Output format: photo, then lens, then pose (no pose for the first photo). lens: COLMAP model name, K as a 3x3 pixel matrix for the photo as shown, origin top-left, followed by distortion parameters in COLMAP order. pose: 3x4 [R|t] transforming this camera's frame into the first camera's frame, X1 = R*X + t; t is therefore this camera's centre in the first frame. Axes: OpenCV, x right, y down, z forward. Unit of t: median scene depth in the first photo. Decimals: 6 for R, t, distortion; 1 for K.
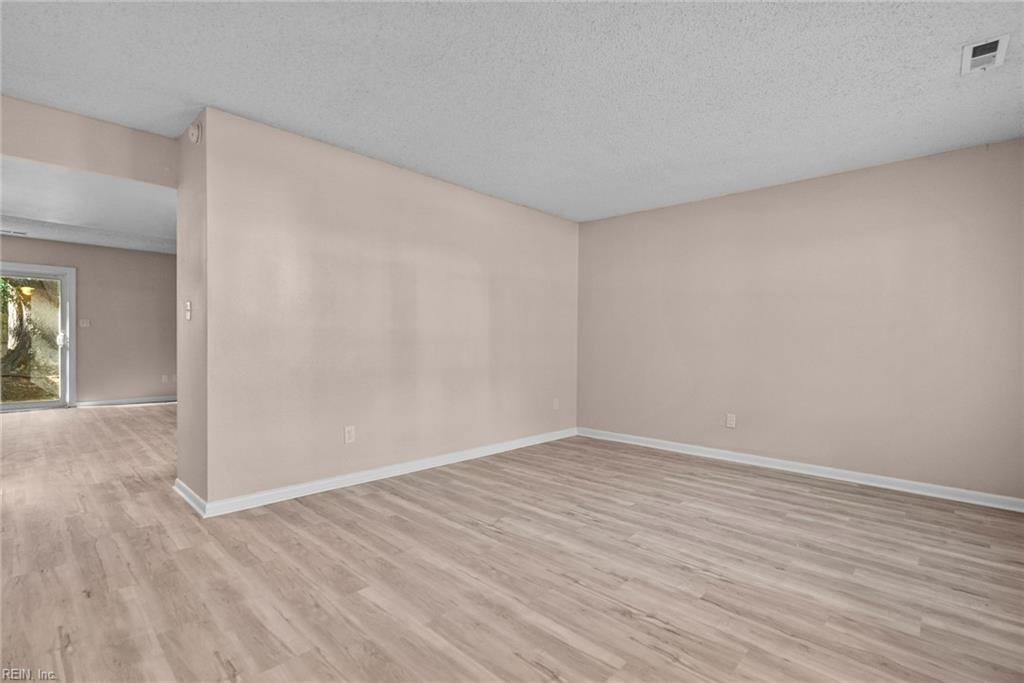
lens RADIAL K [[471.0, 0, 510.9], [0, 471.0, 342.9], [0, 0, 1]] dist [0.003242, -0.000289]
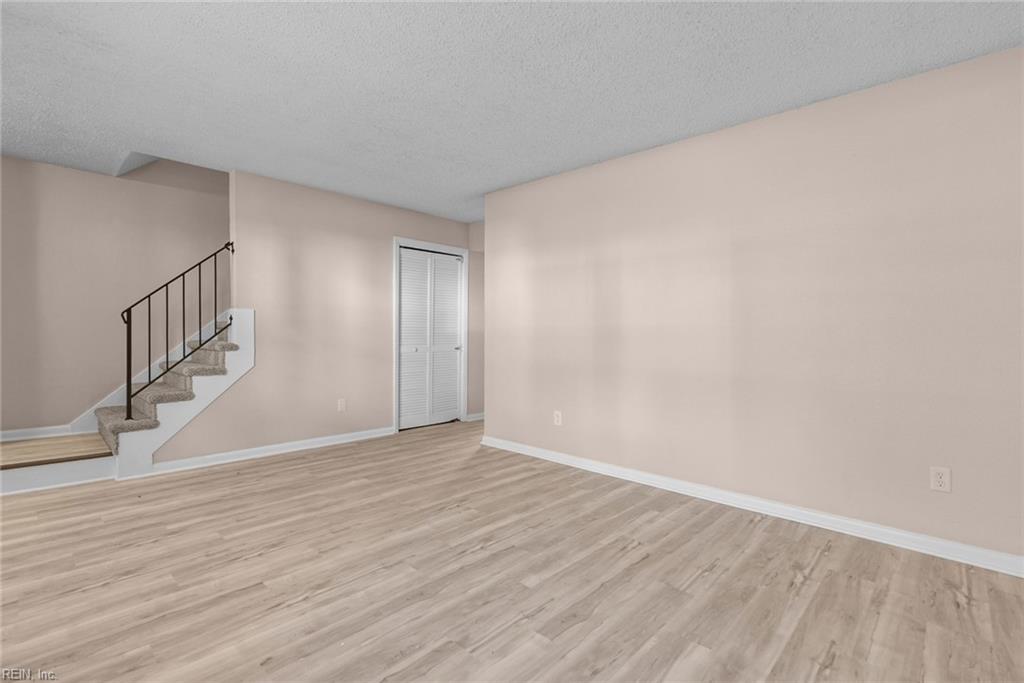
lens RADIAL K [[471.0, 0, 511.1], [0, 471.0, 339.1], [0, 0, 1]] dist [0.003242, -0.000289]
pose [[0.002018, -0.006881, -0.999974, 0.972986], [-0.011851, 0.999906, -0.006905, 0.009565], [0.999928, 0.011865, 0.001936, 1.042520]]
